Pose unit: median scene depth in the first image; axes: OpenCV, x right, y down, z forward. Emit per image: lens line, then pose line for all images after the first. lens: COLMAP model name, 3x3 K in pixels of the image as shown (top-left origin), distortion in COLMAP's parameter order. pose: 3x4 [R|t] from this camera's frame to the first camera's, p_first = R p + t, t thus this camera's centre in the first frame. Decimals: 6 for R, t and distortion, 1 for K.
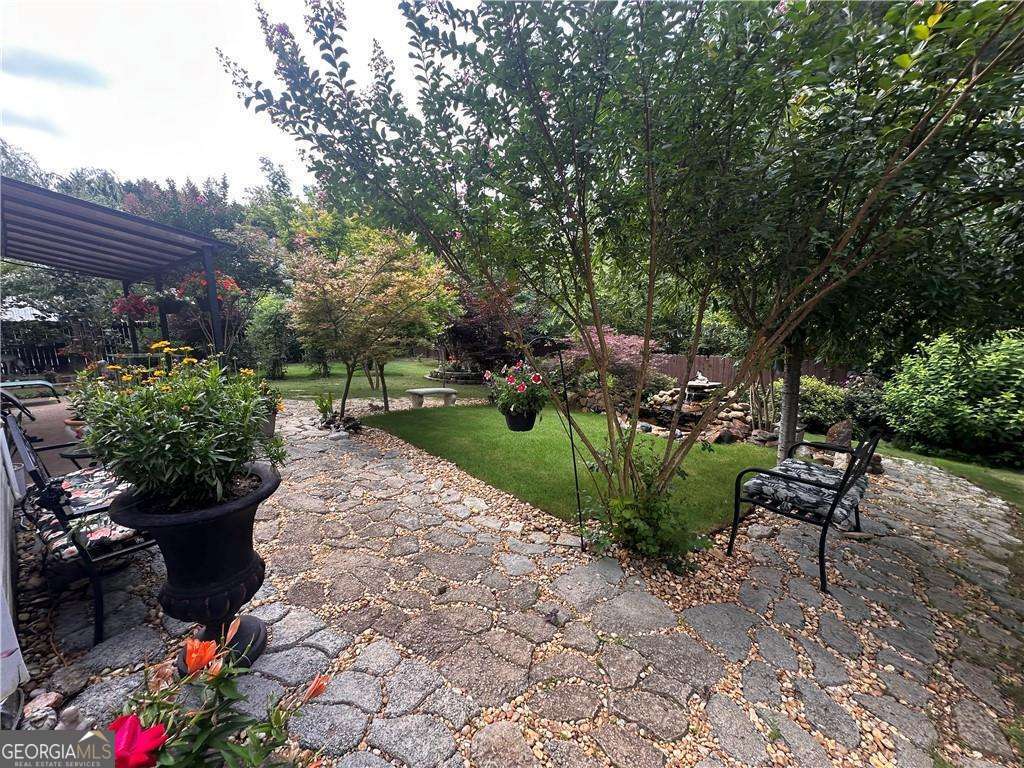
lens RADIAL K [[408.8, 0, 510.2], [0, 408.8, 381.5], [0, 0, 1]] dist [-0.003961, 0.000226]
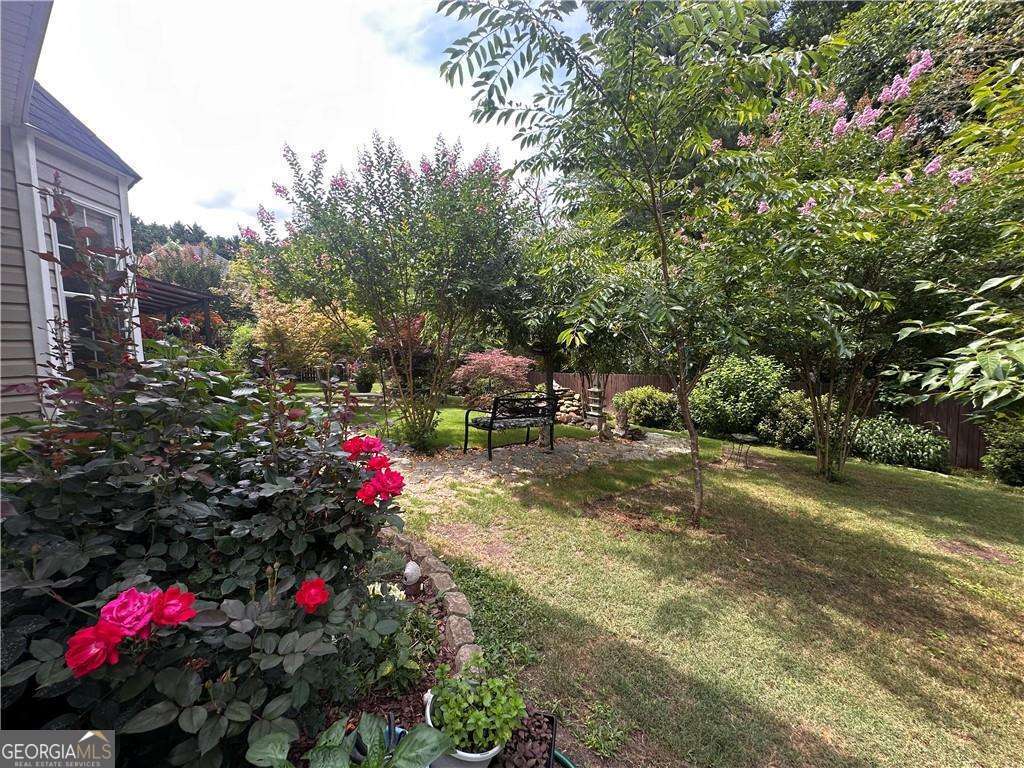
lens RADIAL K [[408.8, 0, 510.3], [0, 408.8, 386.6], [0, 0, 1]] dist [-0.003961, 0.000226]
pose [[0.999169, -0.000726, 0.040746, 0.286698], [0.003147, 0.998231, -0.059375, 0.091813], [-0.040631, 0.059454, 0.997404, -0.457912]]
